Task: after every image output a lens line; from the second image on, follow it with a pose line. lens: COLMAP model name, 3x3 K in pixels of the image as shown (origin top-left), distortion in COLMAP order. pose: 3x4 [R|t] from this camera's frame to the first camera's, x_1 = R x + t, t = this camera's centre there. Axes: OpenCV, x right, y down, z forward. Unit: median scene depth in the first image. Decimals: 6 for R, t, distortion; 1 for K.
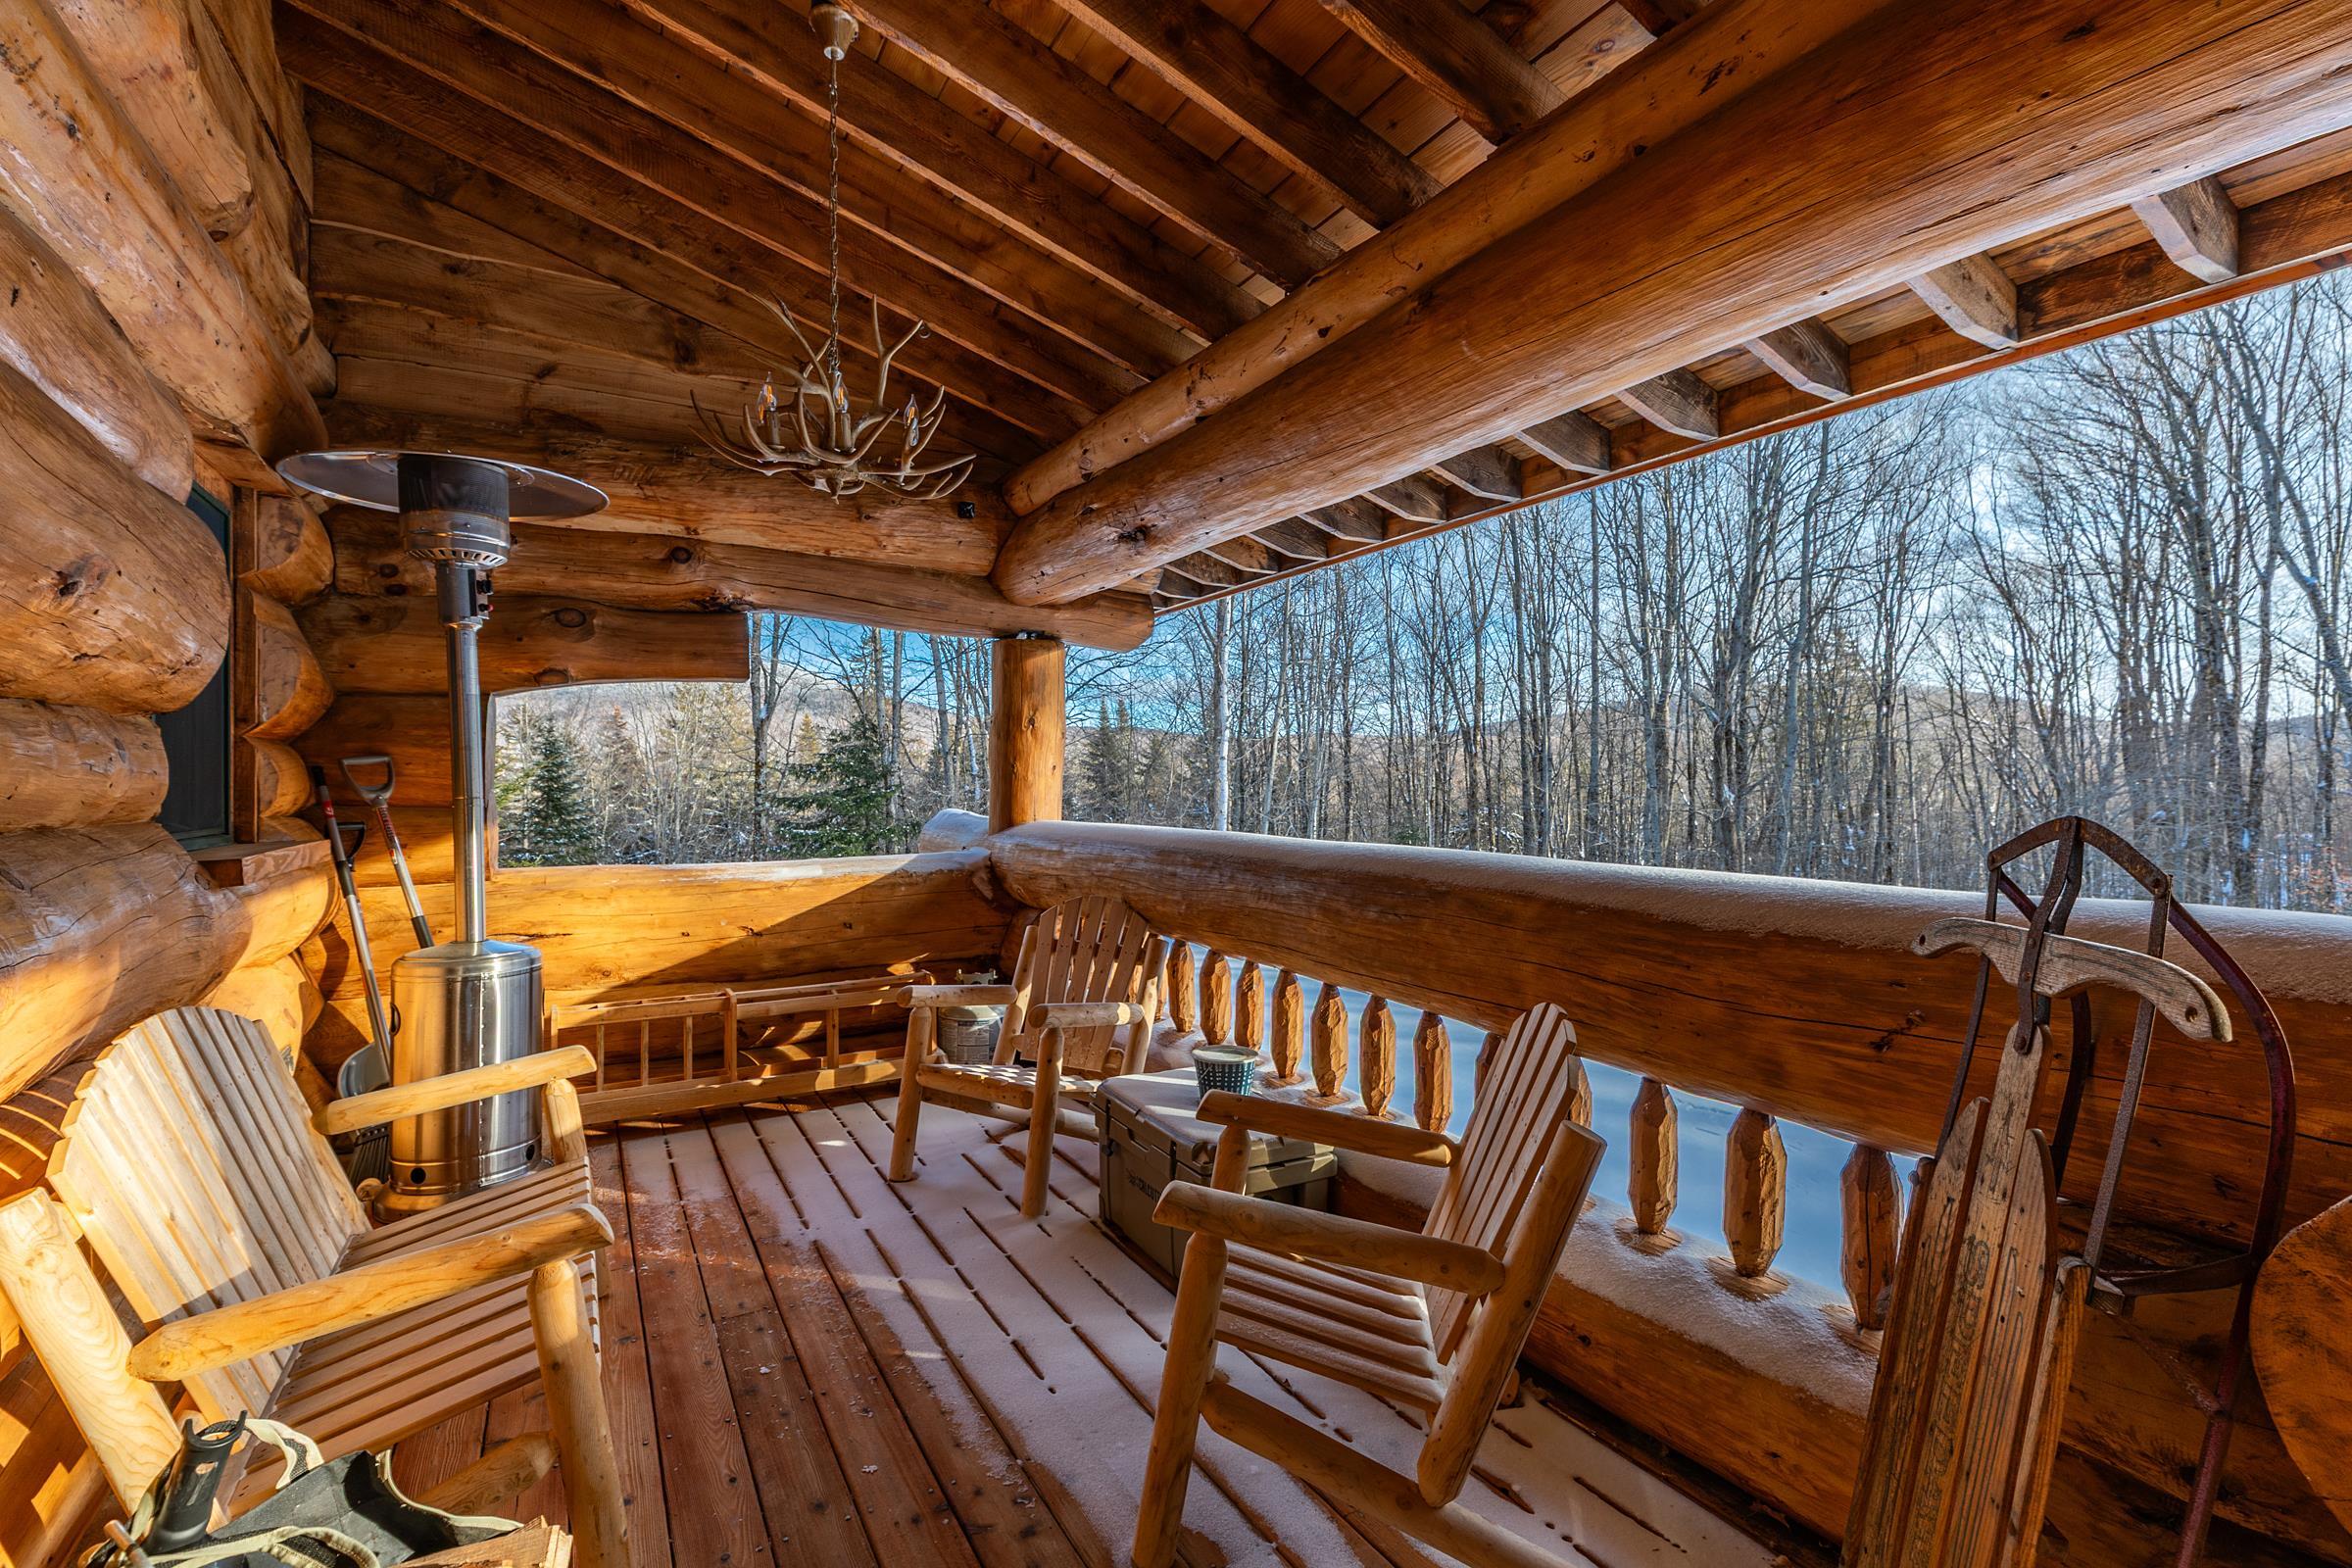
lens RADIAL K [[1034.6, 0, 1176.0], [0, 1034.6, 784.0], [0, 0, 1]] dist [-0.001352, 0.000013]
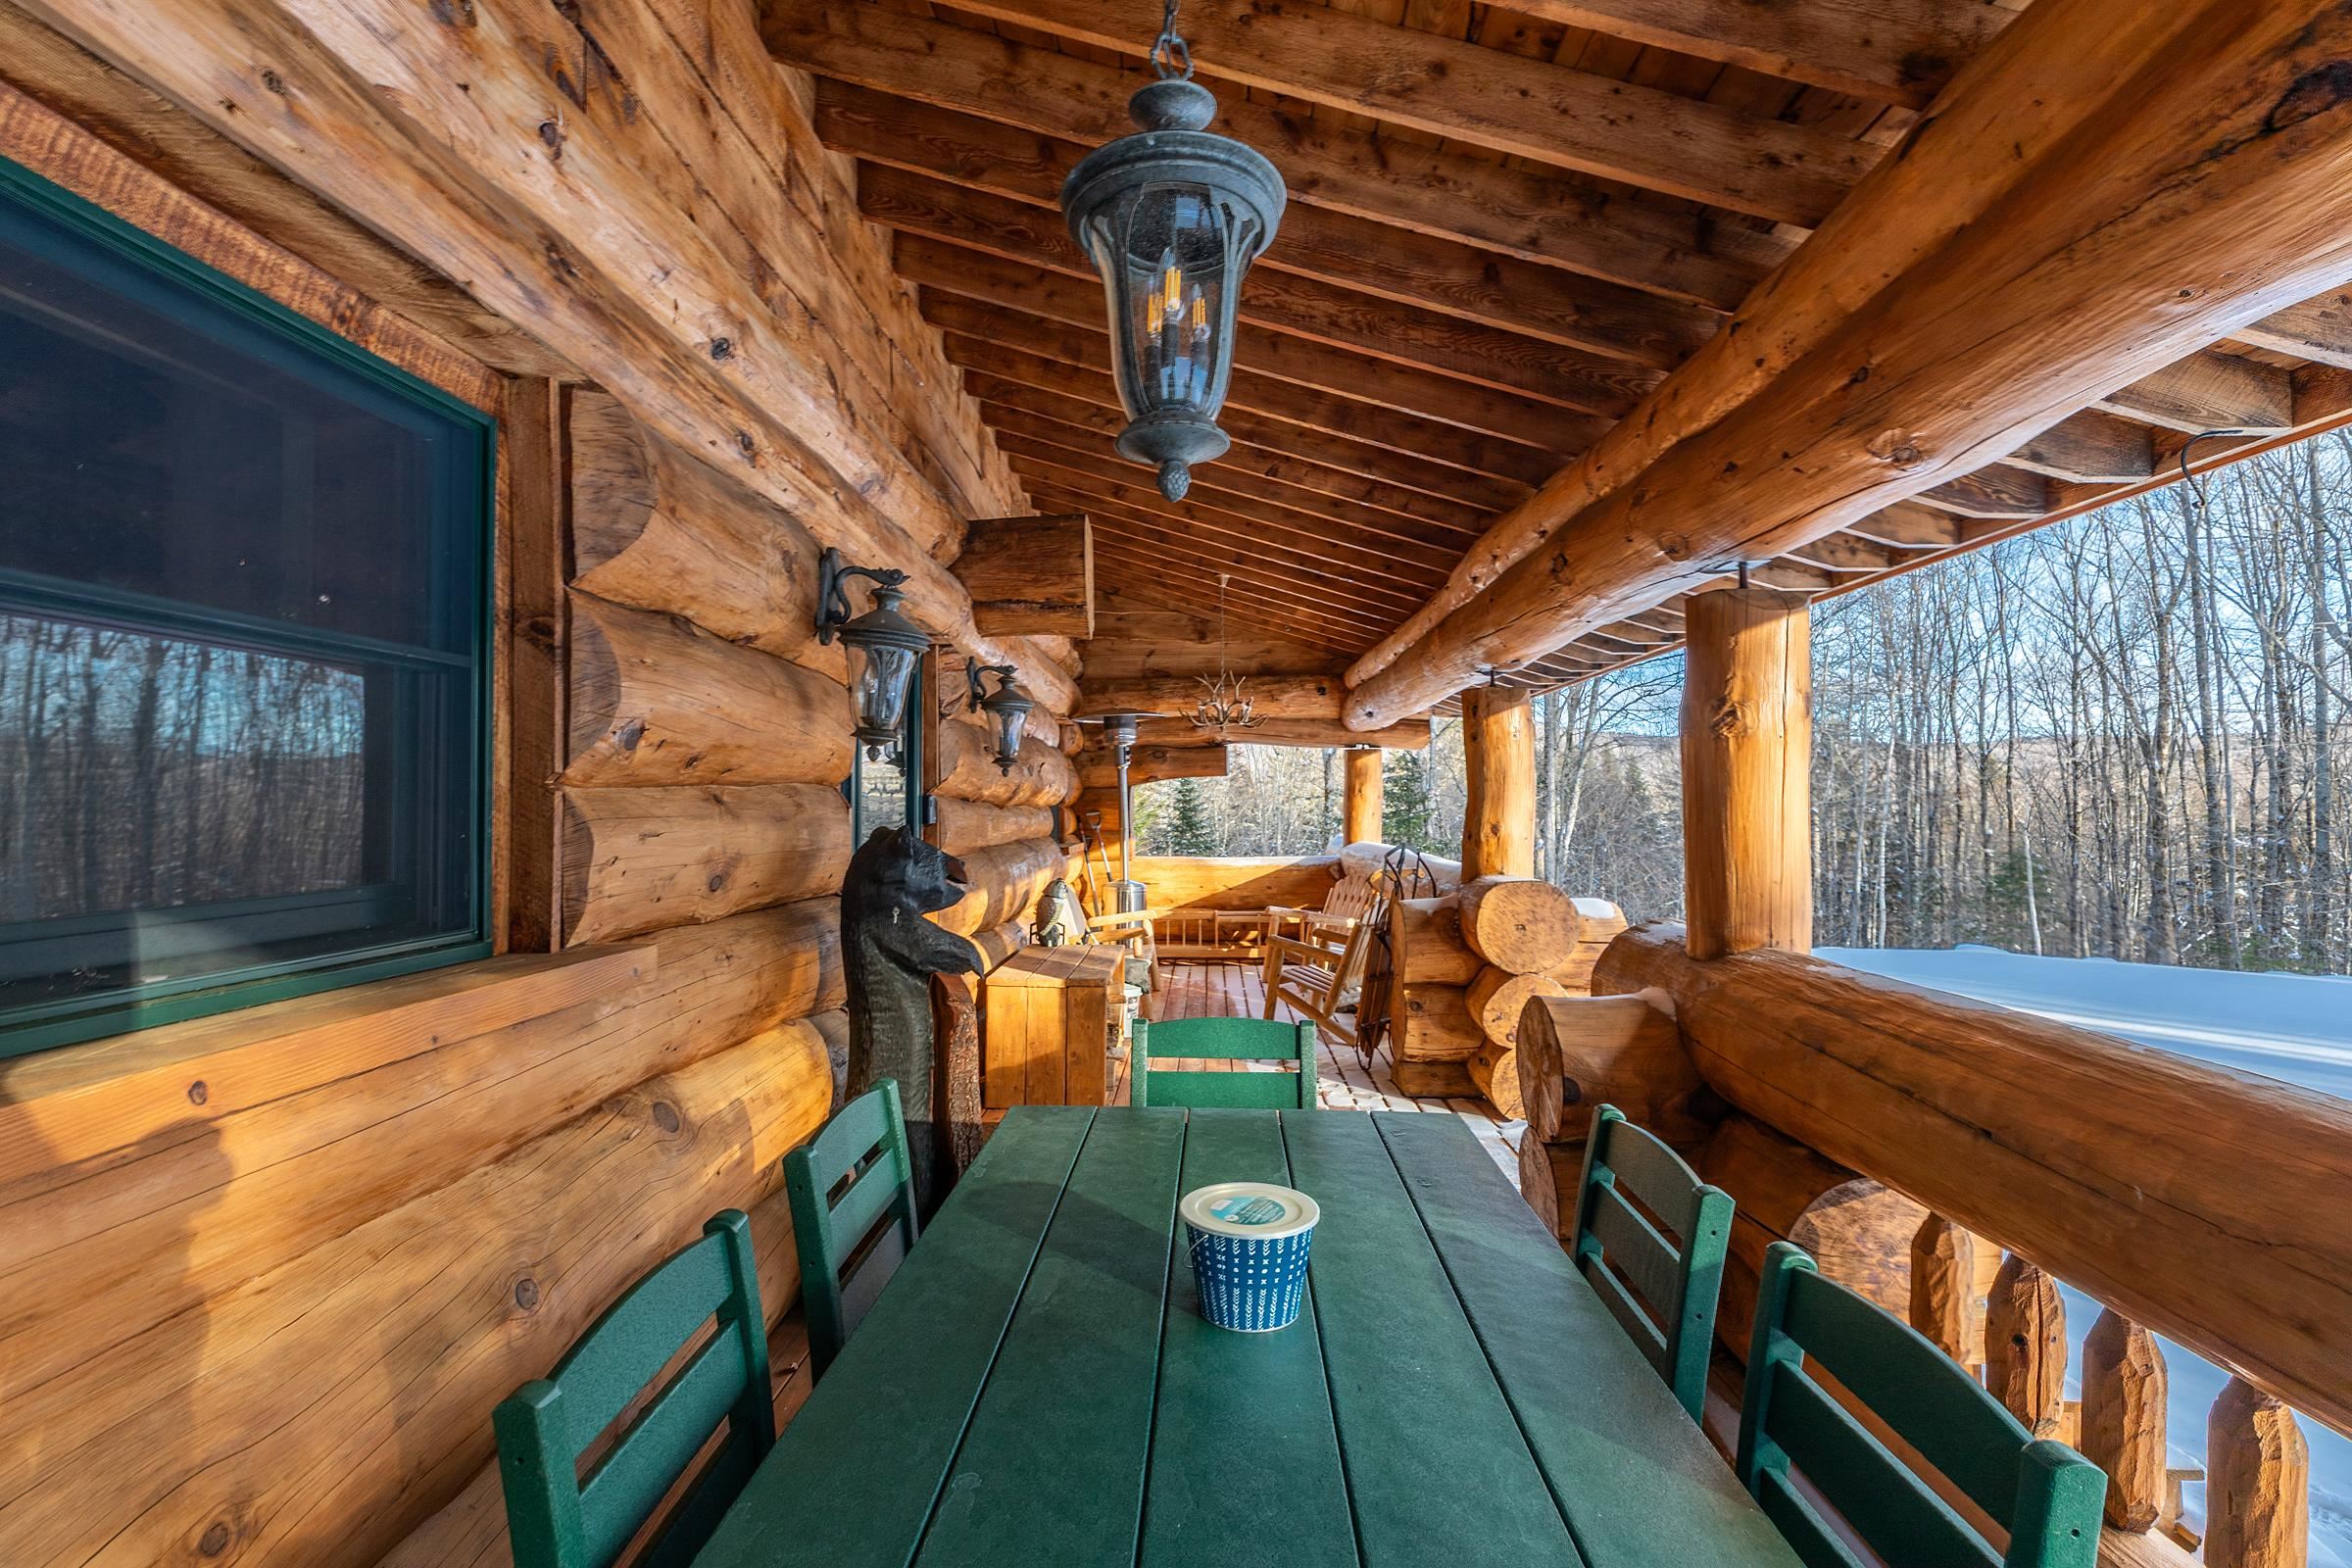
lens RADIAL K [[1034.6, 0, 1176.0], [0, 1034.6, 784.0], [0, 0, 1]] dist [-0.001352, 0.000013]
pose [[0.847098, -0.009170, -0.531358, 0.700738], [-0.000168, 0.999846, -0.017523, -0.044565], [0.531437, 0.014933, 0.846966, -0.983590]]
